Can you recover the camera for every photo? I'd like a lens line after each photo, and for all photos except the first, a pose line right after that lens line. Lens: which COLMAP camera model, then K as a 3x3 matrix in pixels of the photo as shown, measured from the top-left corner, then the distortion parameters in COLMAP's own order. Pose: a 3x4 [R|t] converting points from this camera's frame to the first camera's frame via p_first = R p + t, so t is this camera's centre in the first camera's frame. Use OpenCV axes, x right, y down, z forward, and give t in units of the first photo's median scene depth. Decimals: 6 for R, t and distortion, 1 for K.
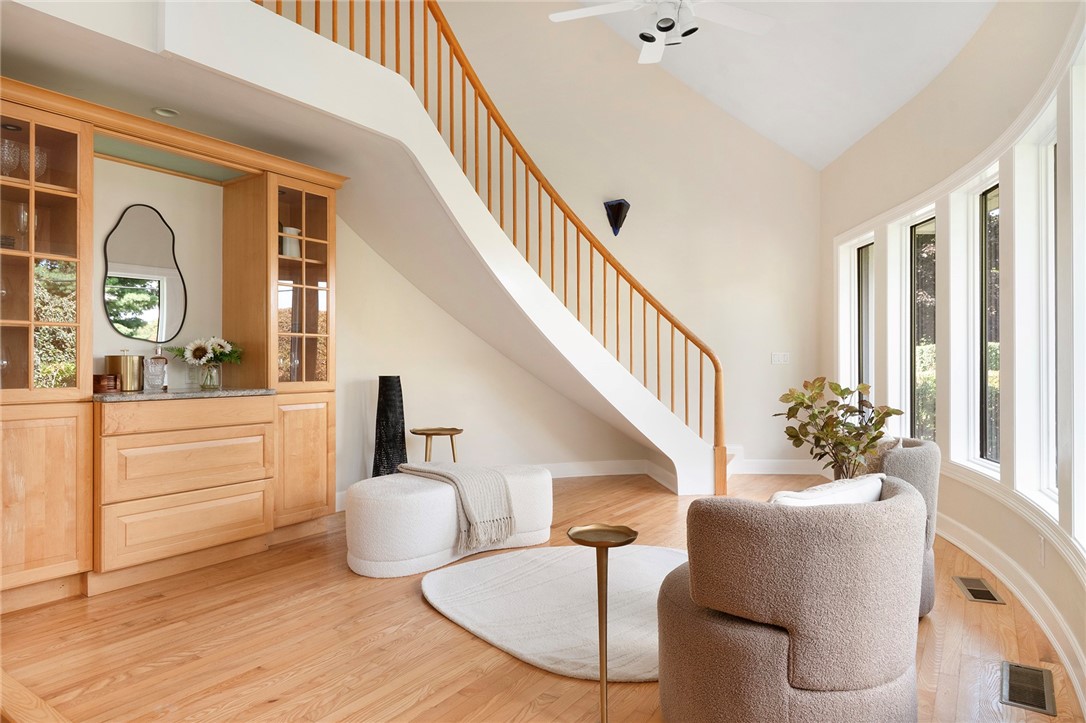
lens RADIAL K [[671.2, 0, 542.3], [0, 671.2, 359.7], [0, 0, 1]] dist [0.001661, 0.001993]
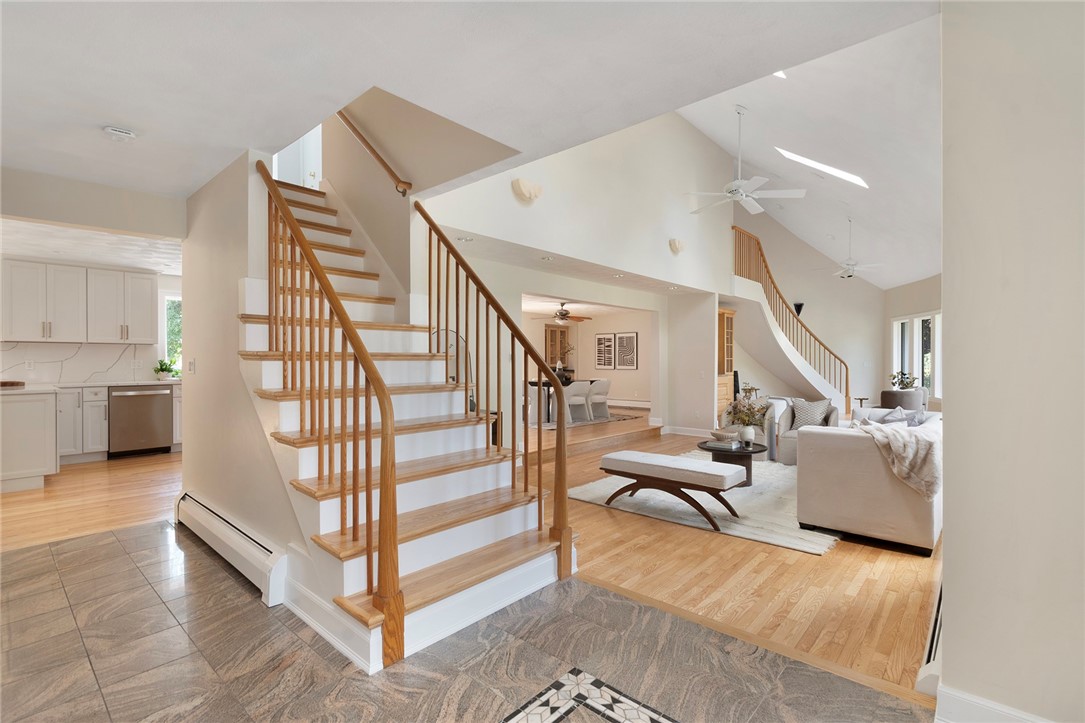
lens RADIAL K [[502.4, 0, 551.7], [0, 502.4, 366.0], [0, 0, 1]] dist [-0.001524, -0.000440]
pose [[0.989823, 0.001928, -0.142290, -0.712379], [0.000347, 0.999873, 0.015961, -0.033172], [0.142303, -0.015848, 0.989696, -1.343236]]
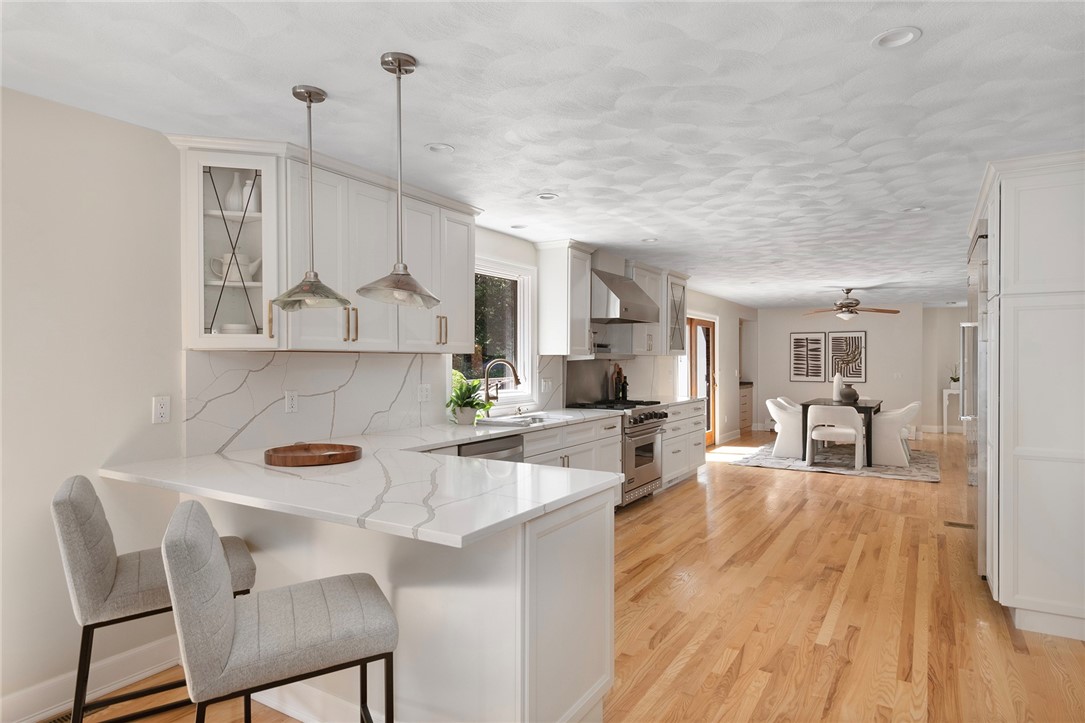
lens RADIAL K [[612.9, 0, 541.1], [0, 612.9, 359.5], [0, 0, 1]] dist [-0.002826, -0.005204]
pose [[0.999880, 0.000784, 0.015470, -1.834269], [-0.000838, 0.999994, 0.003486, -0.064684], [-0.015467, -0.003499, 0.999874, -1.009958]]
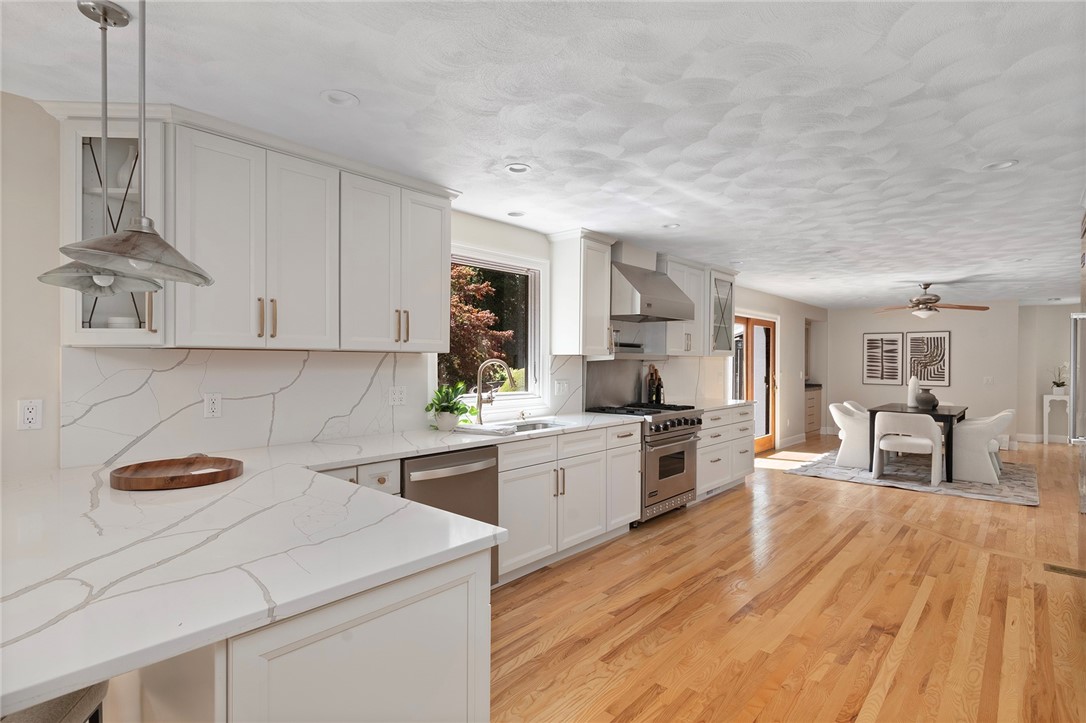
lens RADIAL K [[541.0, 0, 543.7], [0, 541.0, 361.1], [0, 0, 1]] dist [-0.011380, 0.001063]
pose [[0.988271, 0.005687, -0.152607, -1.702210], [-0.004833, 0.999971, 0.005970, -0.064029], [0.152636, -0.005162, 0.988269, -0.813540]]
